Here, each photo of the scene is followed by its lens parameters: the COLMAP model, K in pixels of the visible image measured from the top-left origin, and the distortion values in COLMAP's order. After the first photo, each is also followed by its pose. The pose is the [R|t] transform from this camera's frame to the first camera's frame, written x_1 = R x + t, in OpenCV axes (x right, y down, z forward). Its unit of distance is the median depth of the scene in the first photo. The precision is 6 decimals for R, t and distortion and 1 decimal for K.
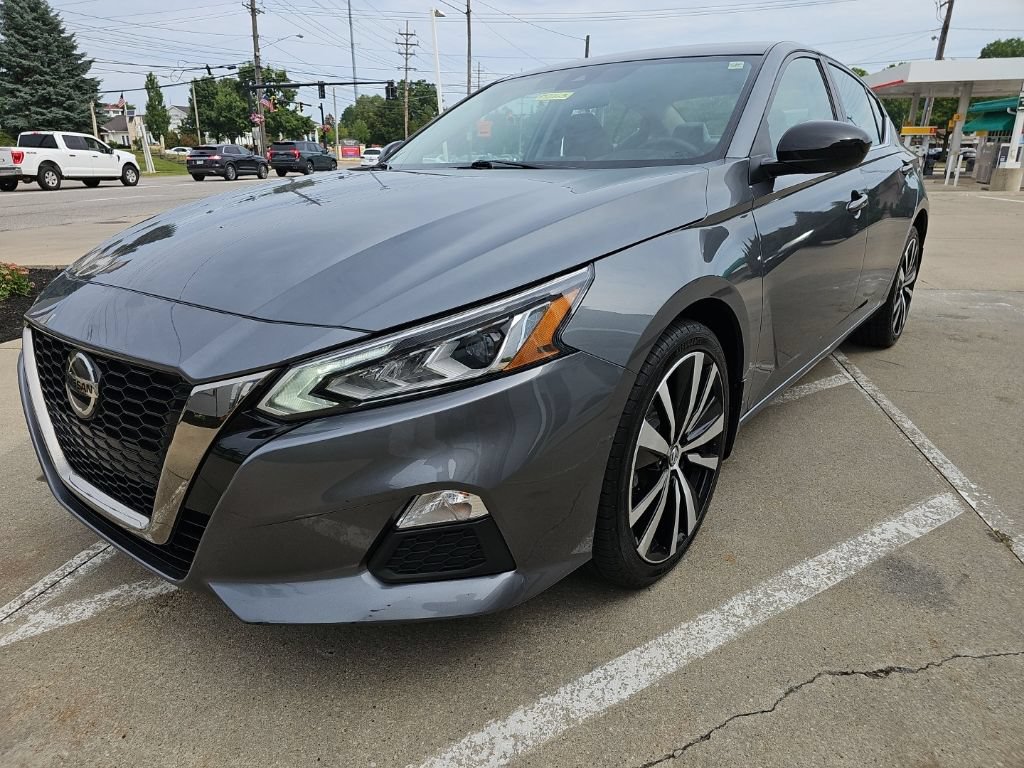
lens RADIAL K [[673.2, 0, 502.3], [0, 673.2, 392.8], [0, 0, 1]] dist [0.039690, -0.022520]
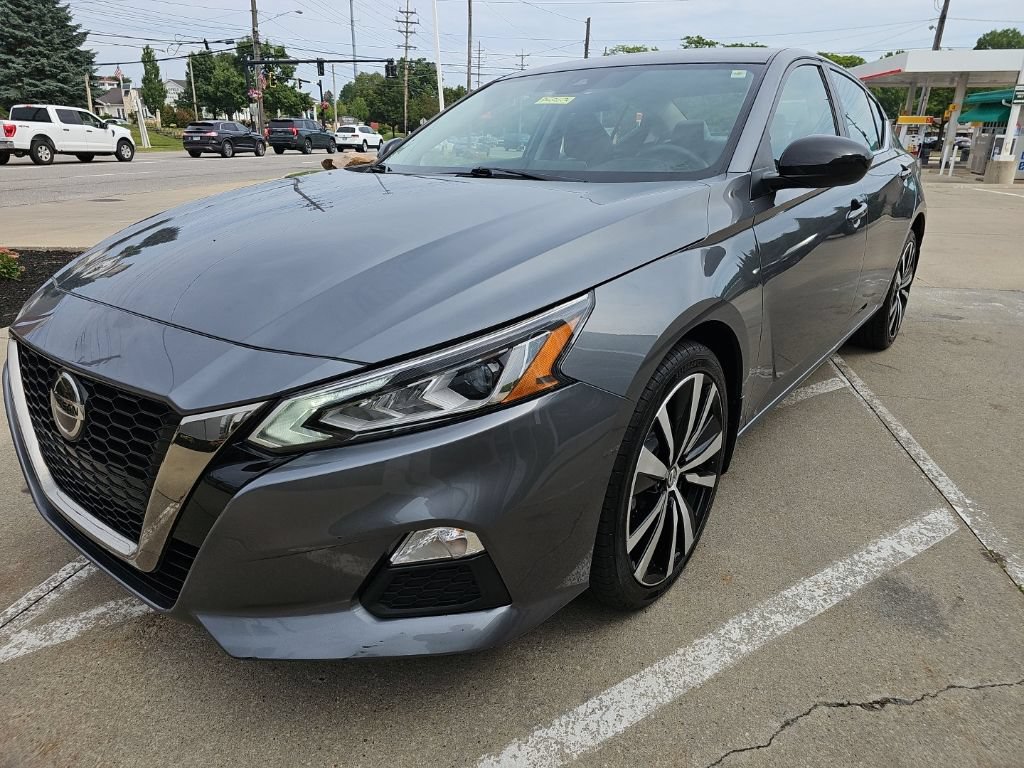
lens RADIAL K [[673.2, 0, 510.4], [0, 673.2, 376.4], [0, 0, 1]] dist [0.039690, -0.022520]
pose [[0.999771, 0.012764, 0.017174, -0.001684], [-0.012841, 0.999908, 0.004410, -0.047144], [-0.017117, -0.004629, 0.999843, 0.011115]]
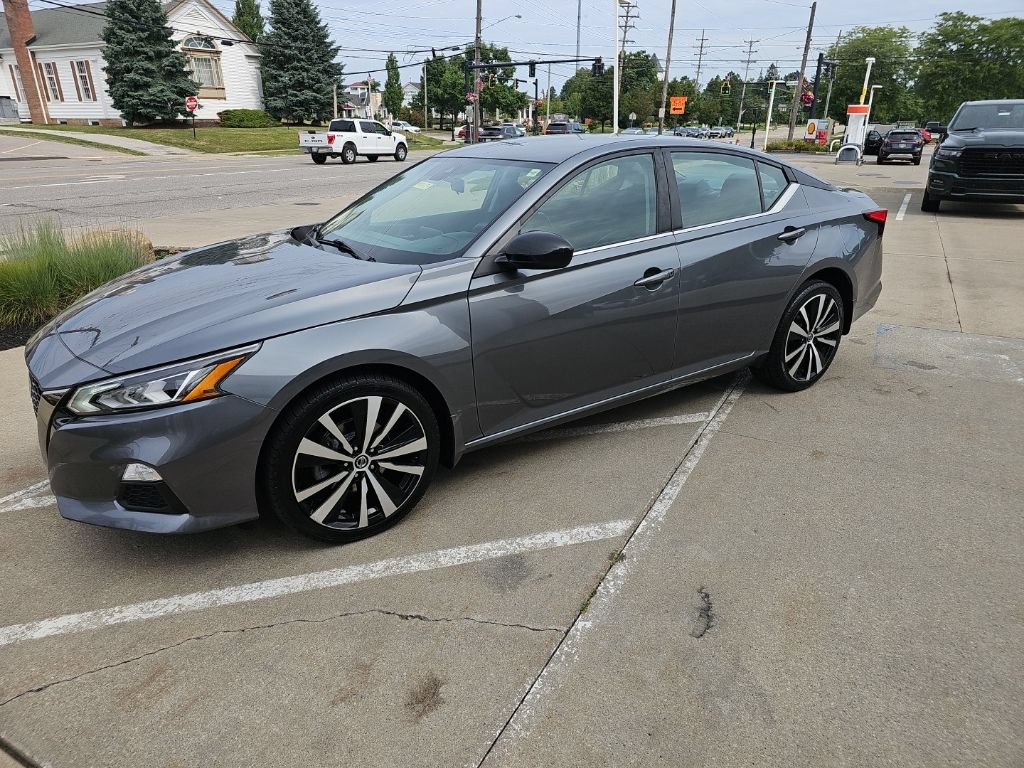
lens RADIAL K [[673.2, 0, 504.7], [0, 673.2, 378.7], [0, 0, 1]] dist [0.039690, -0.022520]
pose [[0.955448, 0.107680, -0.274816, 0.811900], [-0.101996, 0.994171, 0.034932, -0.150575], [0.276976, -0.005345, 0.960862, -0.309928]]
